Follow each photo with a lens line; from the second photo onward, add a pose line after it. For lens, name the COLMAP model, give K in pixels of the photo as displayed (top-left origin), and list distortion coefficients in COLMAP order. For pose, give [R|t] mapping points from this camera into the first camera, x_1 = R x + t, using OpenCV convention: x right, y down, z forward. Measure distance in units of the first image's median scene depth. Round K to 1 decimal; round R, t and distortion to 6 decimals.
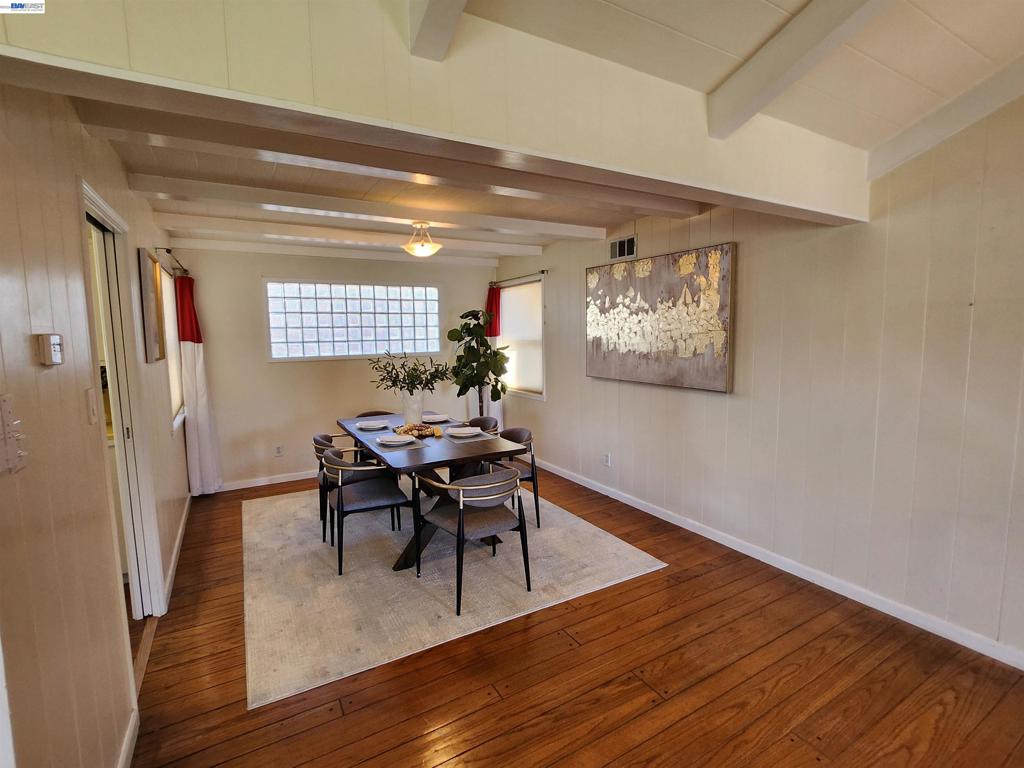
lens RADIAL K [[481.8, 0, 512.8], [0, 481.8, 381.8], [0, 0, 1]] dist [-0.012392, 0.000437]
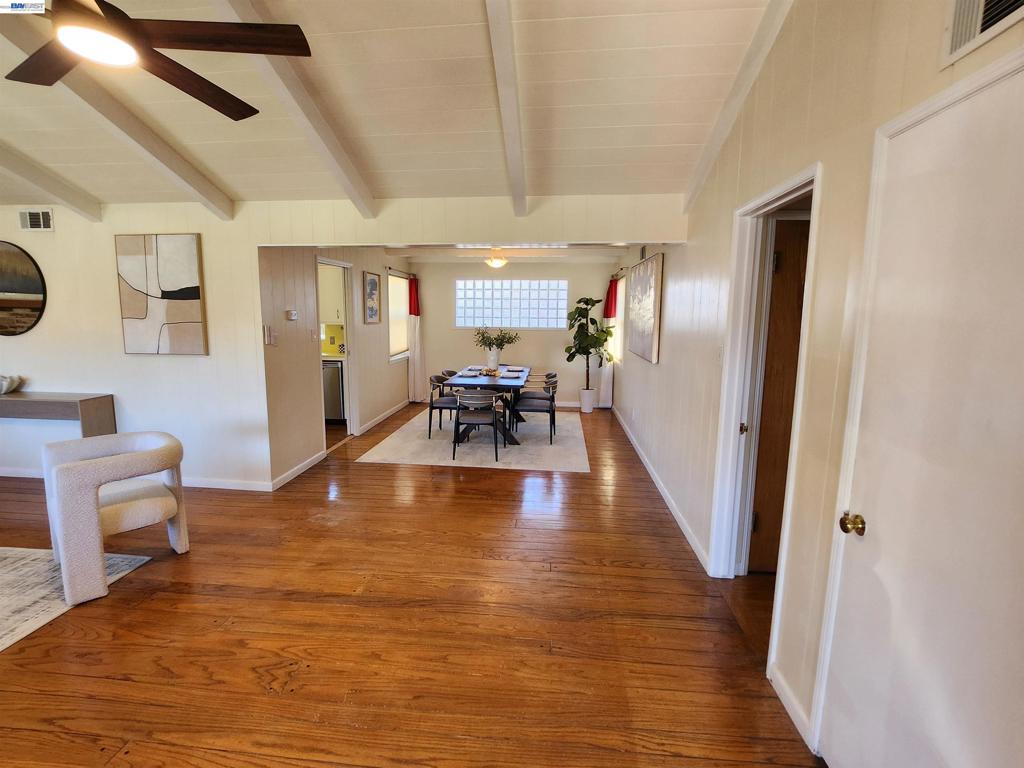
lens RADIAL K [[481.8, 0, 510.3], [0, 481.8, 380.8], [0, 0, 1]] dist [-0.012392, 0.000437]
pose [[0.815524, 0.104758, -0.569163, 0.602345], [-0.081819, 0.994472, 0.065805, 0.011562], [0.572911, -0.007097, 0.819587, -0.241019]]
